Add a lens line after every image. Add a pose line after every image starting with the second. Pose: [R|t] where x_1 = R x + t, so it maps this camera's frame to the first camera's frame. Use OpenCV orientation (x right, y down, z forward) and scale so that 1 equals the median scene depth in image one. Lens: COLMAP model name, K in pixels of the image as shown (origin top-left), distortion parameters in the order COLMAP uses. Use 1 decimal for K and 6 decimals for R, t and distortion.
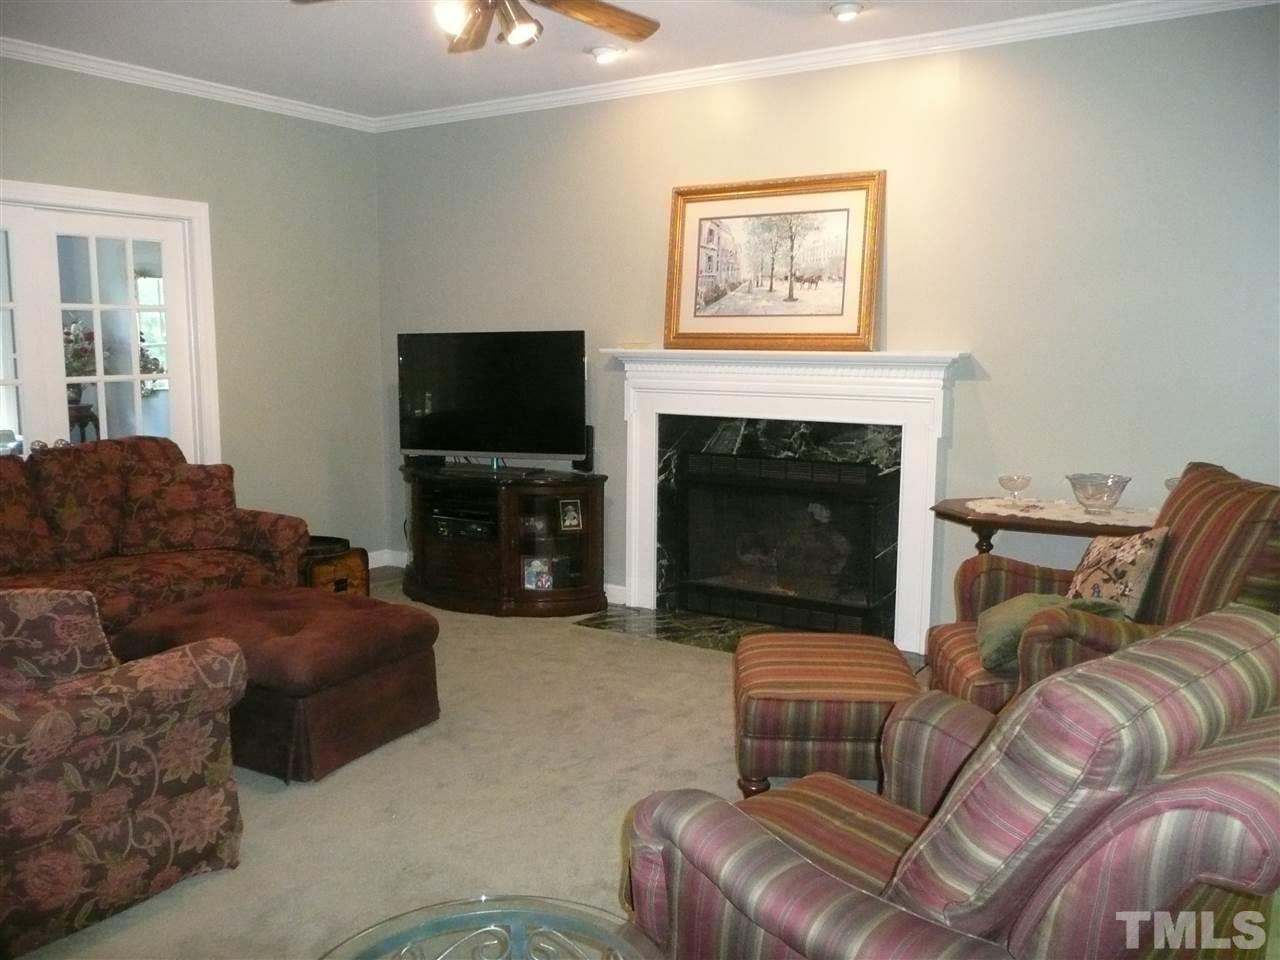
lens RADIAL K [[1067.9, 0, 636.2], [0, 1067.9, 478.9], [0, 0, 1]] dist [-0.011842, 0.002056]
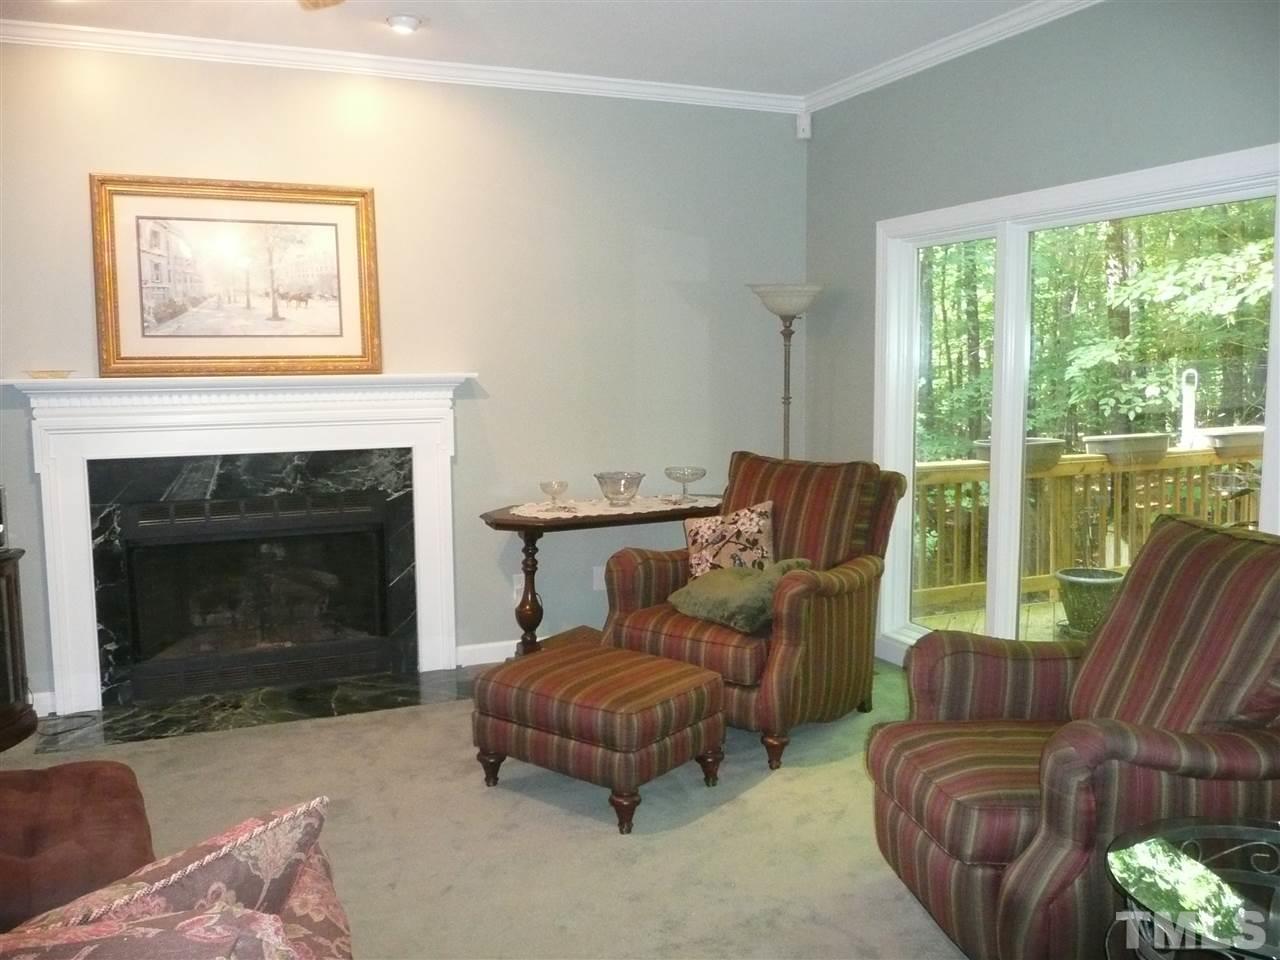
lens RADIAL K [[1067.9, 0, 637.4], [0, 1067.9, 481.0], [0, 0, 1]] dist [-0.011842, 0.002056]
pose [[0.565404, -0.102741, 0.818391, -0.430007], [0.117687, 0.992109, 0.043243, -0.035403], [-0.816375, 0.071865, 0.573033, 0.247745]]
